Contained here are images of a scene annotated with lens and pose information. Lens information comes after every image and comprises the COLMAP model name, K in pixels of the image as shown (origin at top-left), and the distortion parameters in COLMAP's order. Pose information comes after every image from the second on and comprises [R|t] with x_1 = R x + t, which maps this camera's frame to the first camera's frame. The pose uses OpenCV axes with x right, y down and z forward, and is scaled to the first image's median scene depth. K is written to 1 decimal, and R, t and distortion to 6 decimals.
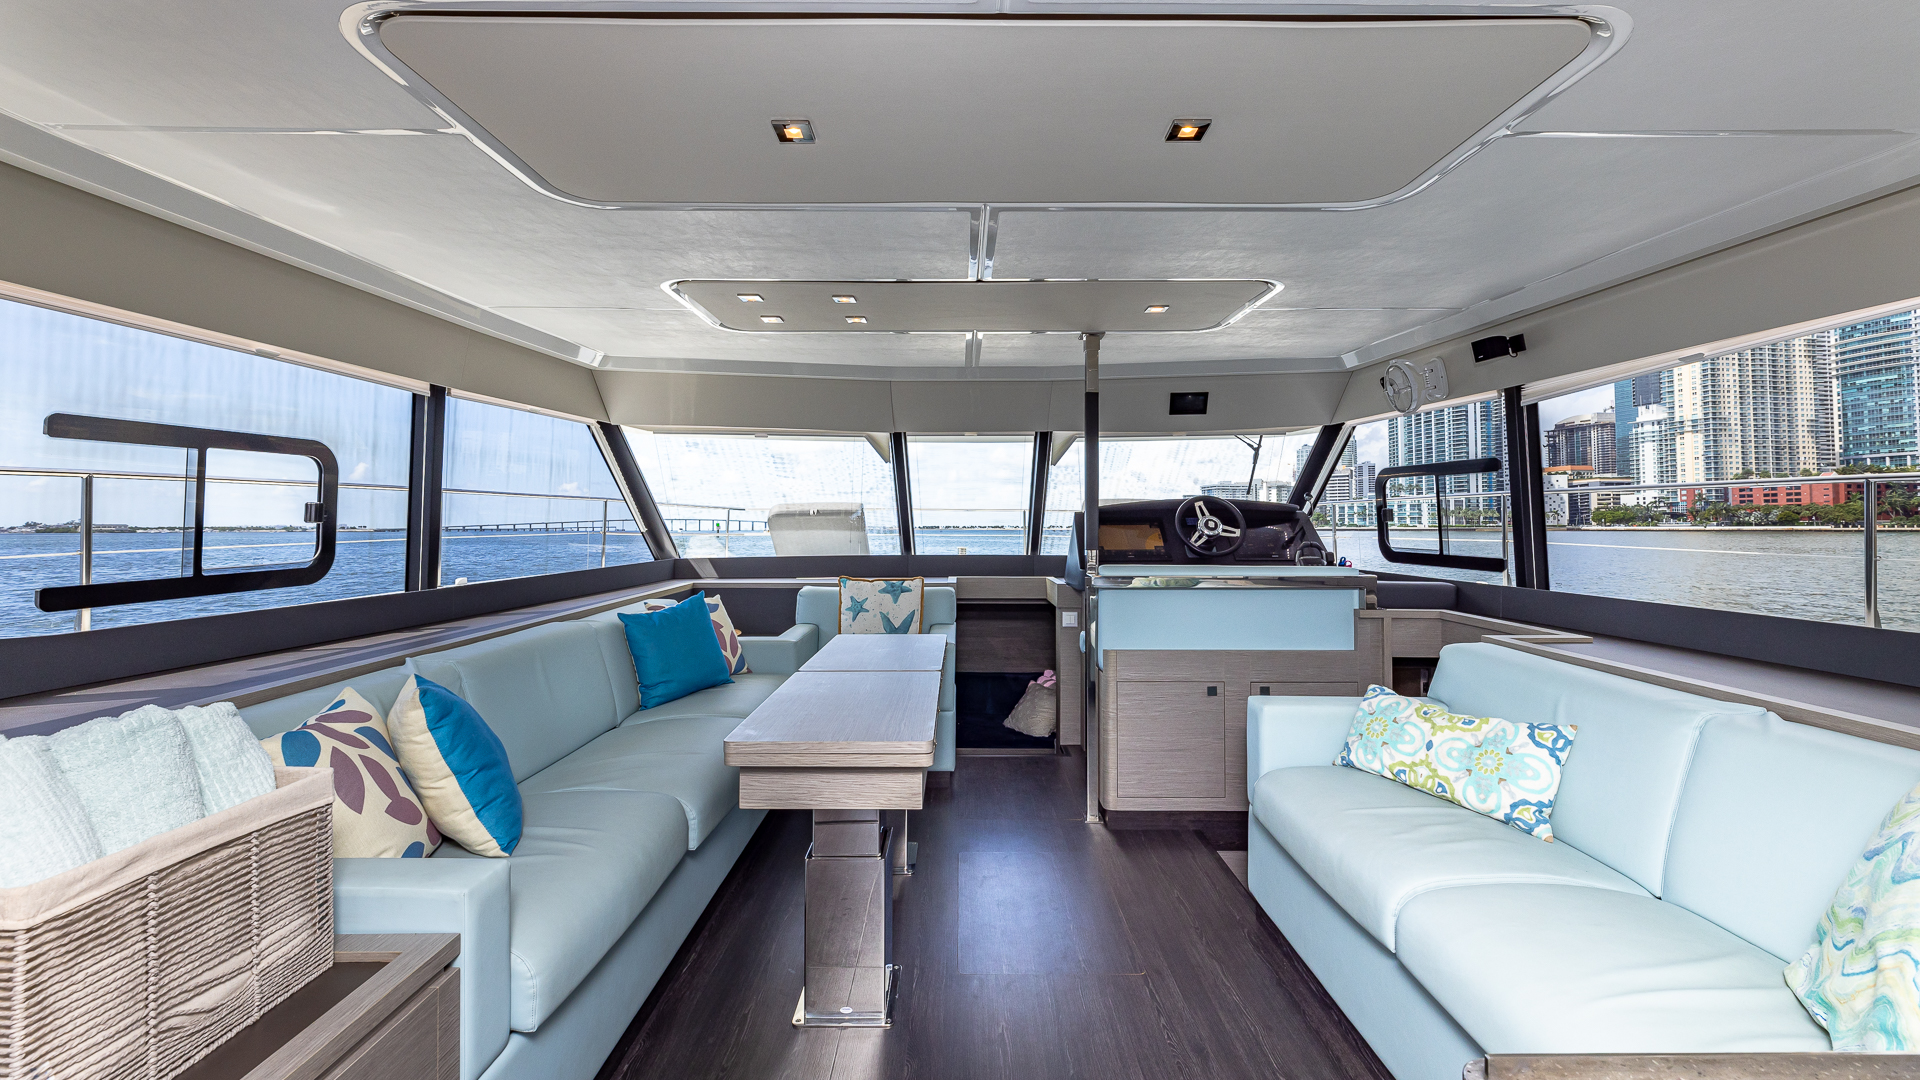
lens RADIAL K [[762.3, 0, 967.9], [0, 762.3, 502.7], [0, 0, 1]] dist [0.006764, -0.001905]
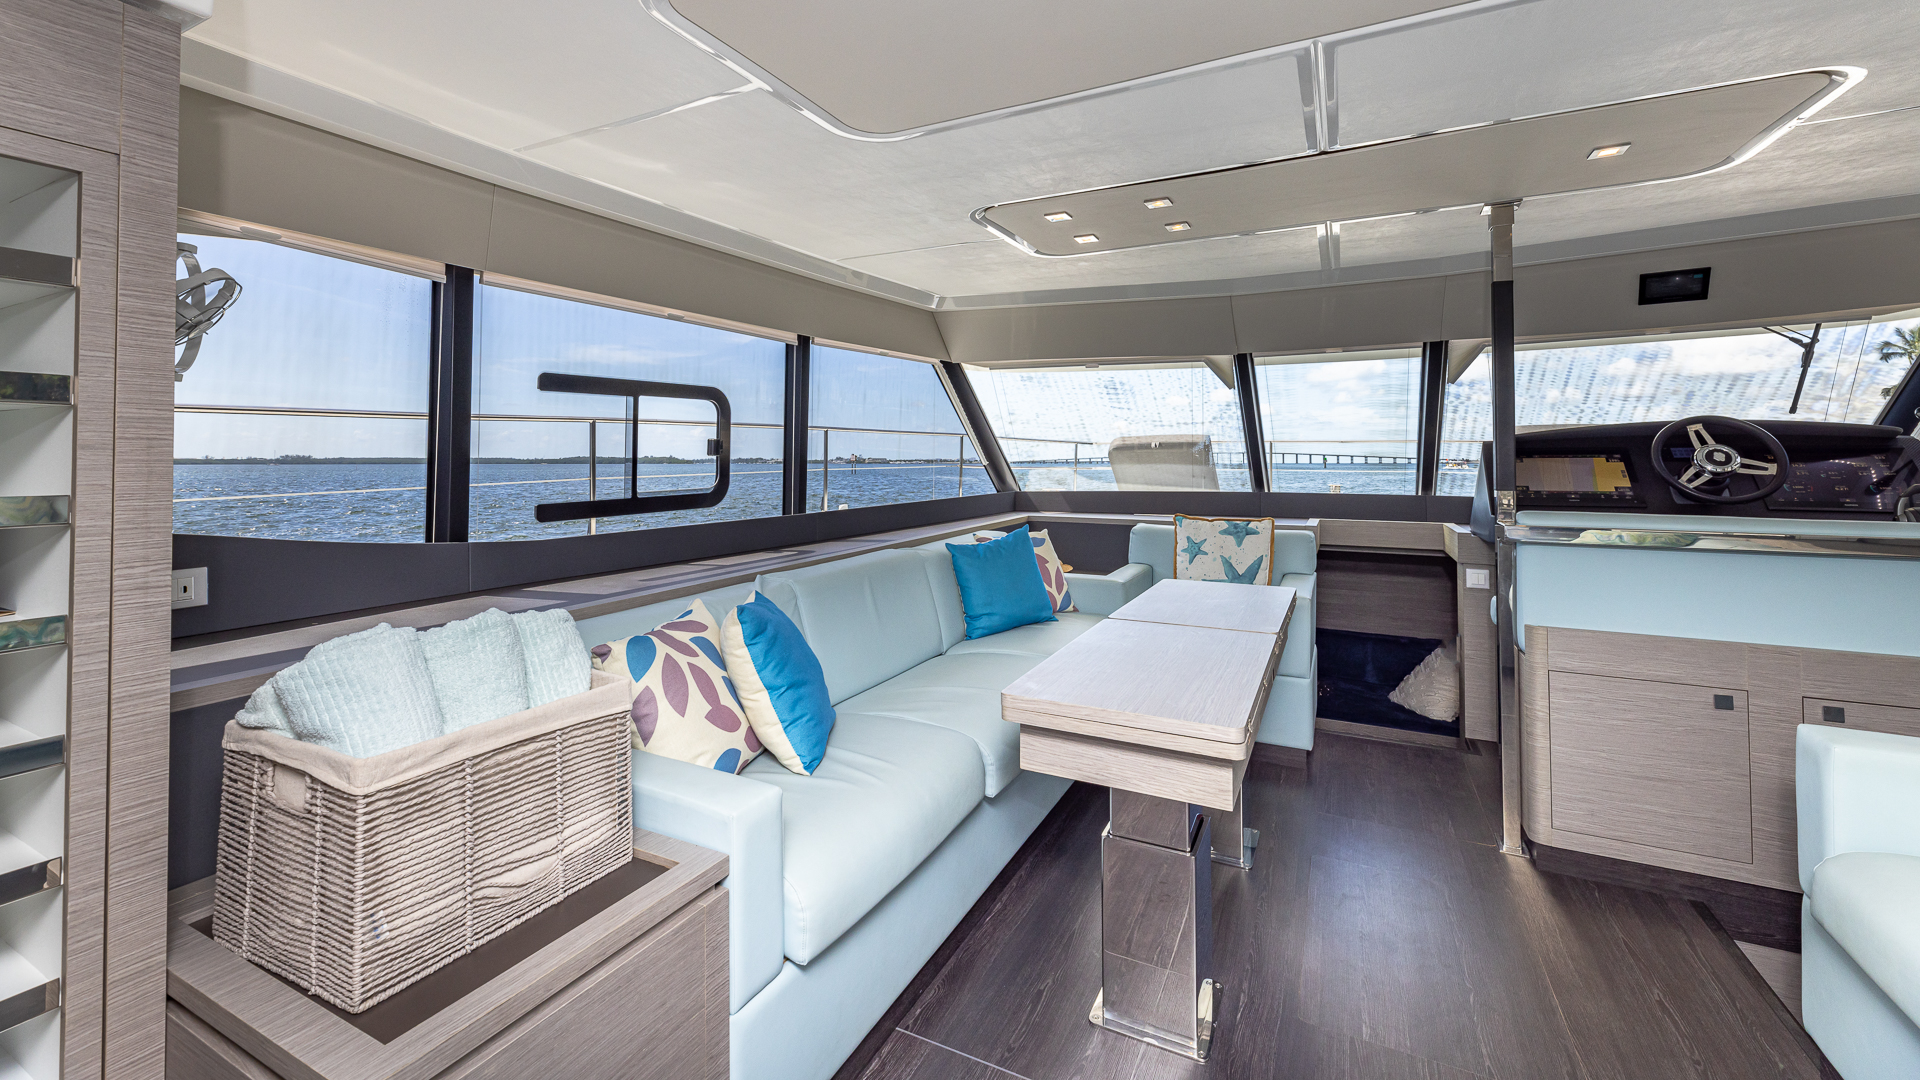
lens RADIAL K [[762.3, 0, 964.0], [0, 762.3, 437.5], [0, 0, 1]] dist [0.006764, -0.001905]
pose [[0.890662, -0.013046, -0.454479, 0.032312], [0.013057, 0.999910, -0.003114, 0.005360], [0.454479, -0.003161, 0.890752, 0.089663]]
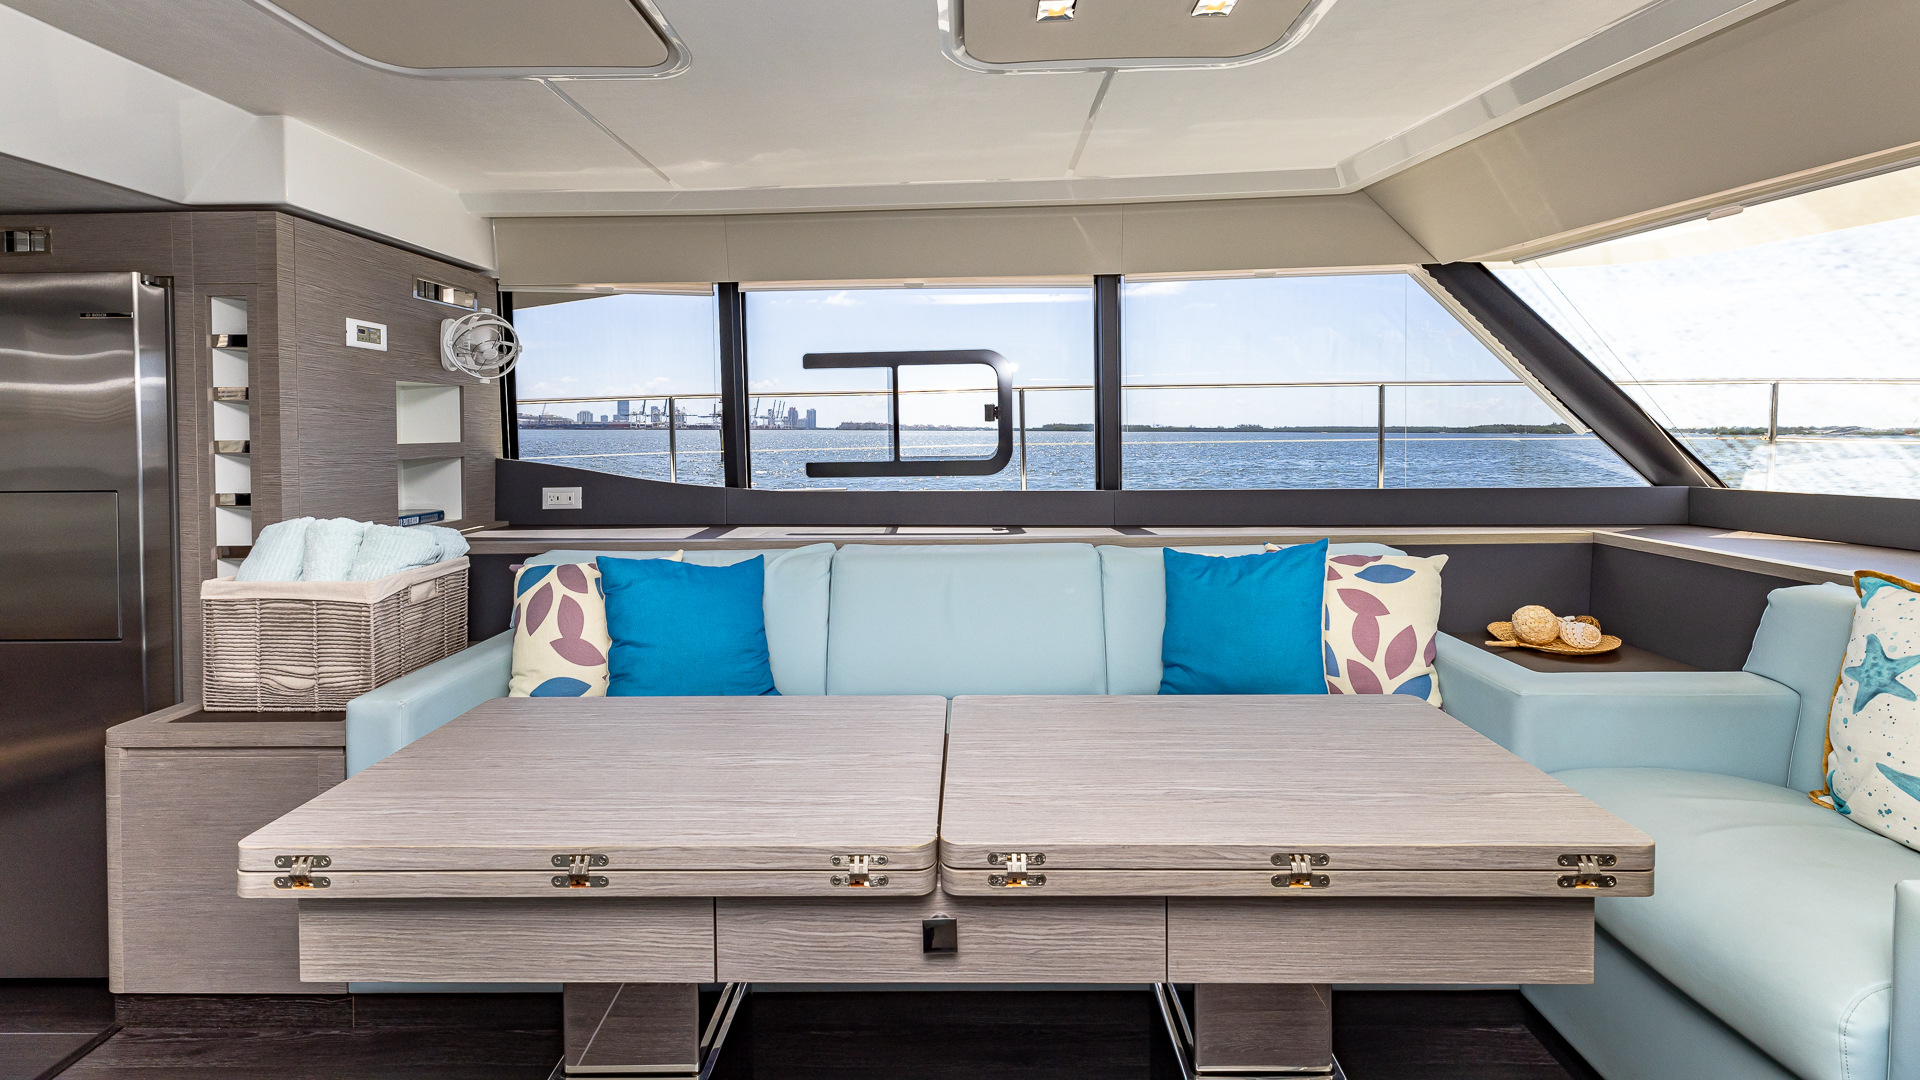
lens RADIAL K [[762.3, 0, 965.8], [0, 762.3, 437.1], [0, 0, 1]] dist [0.006764, -0.001905]
pose [[-0.017618, 0.010361, -0.999791, 0.232307], [0.028174, 0.999554, 0.009862, 0.029742], [0.999448, -0.027994, -0.017902, 0.788511]]
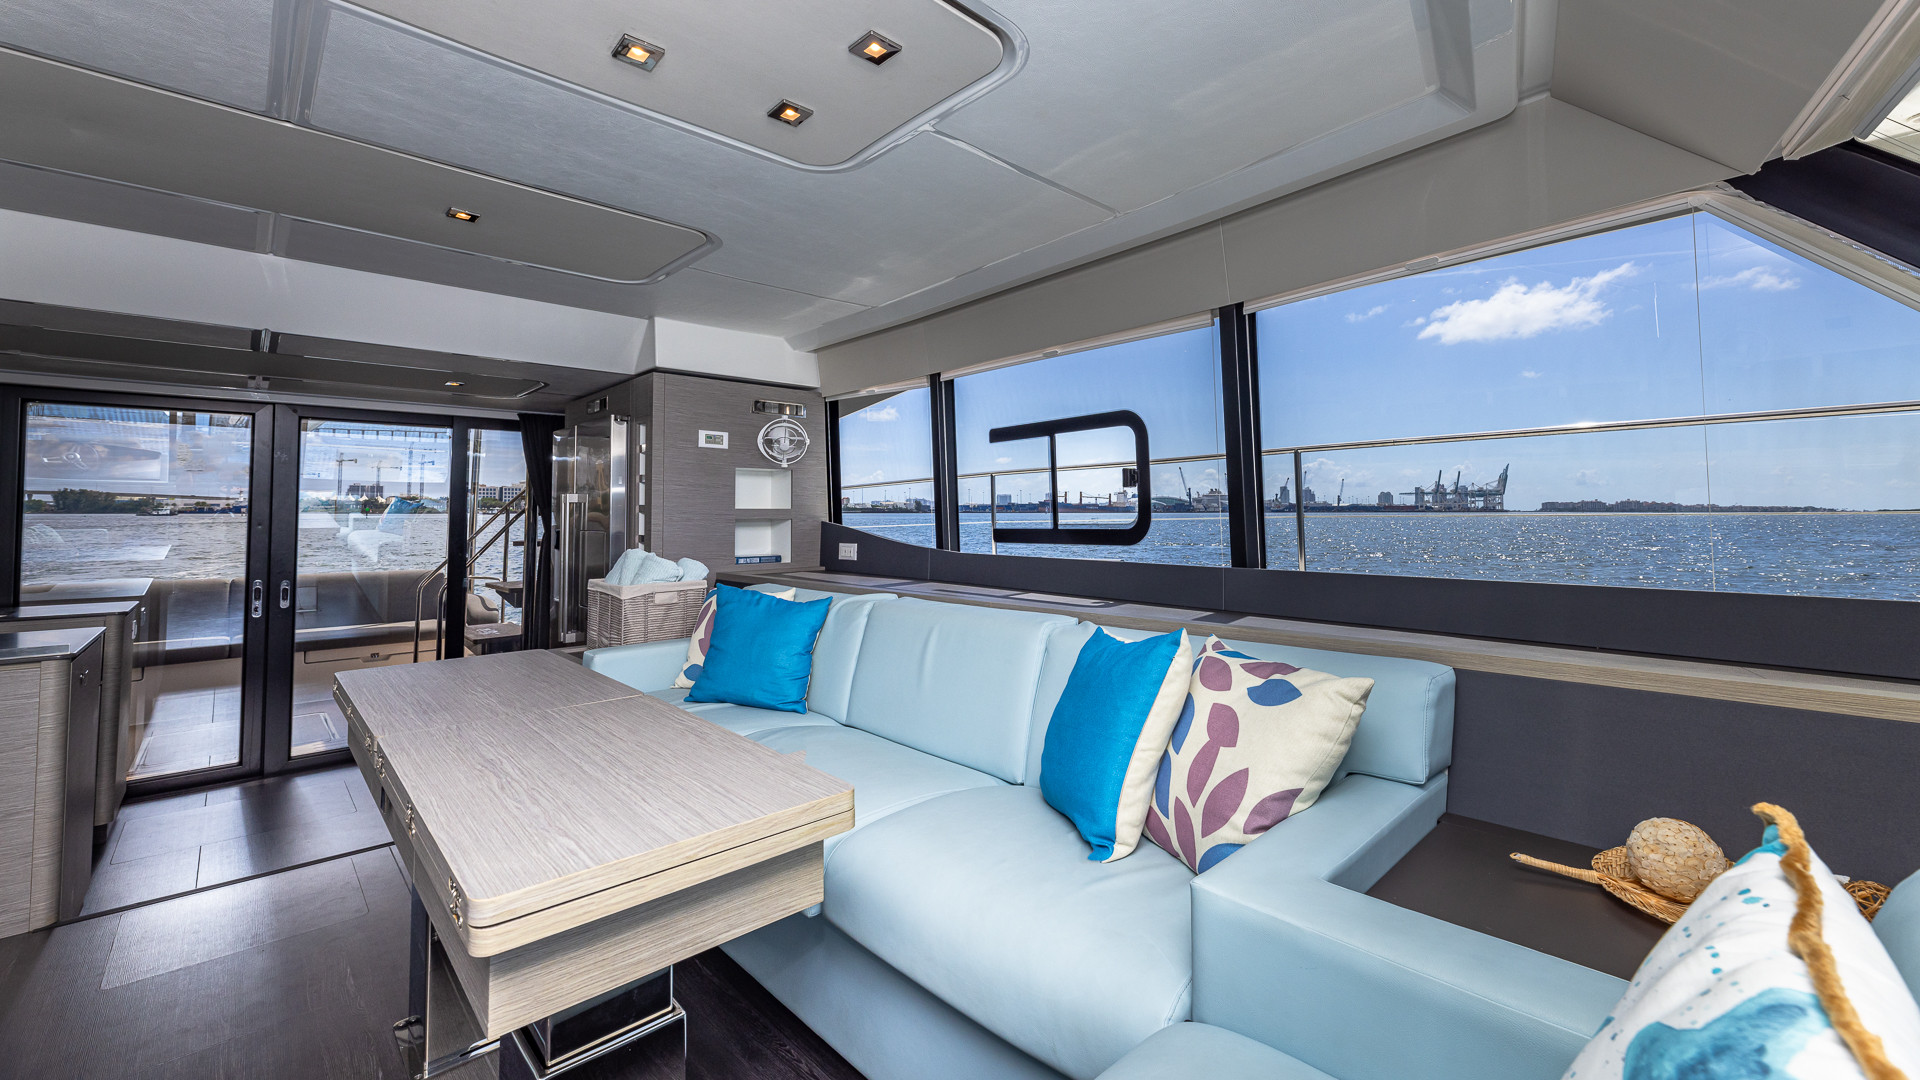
lens RADIAL K [[762.3, 0, 960.5], [0, 762.3, 483.2], [0, 0, 1]] dist [0.006764, -0.001905]
pose [[-0.733054, -0.026706, -0.679646, 0.028022], [0.017231, 0.998179, -0.057808, 0.062180], [0.679952, -0.054087, -0.731259, 1.292333]]
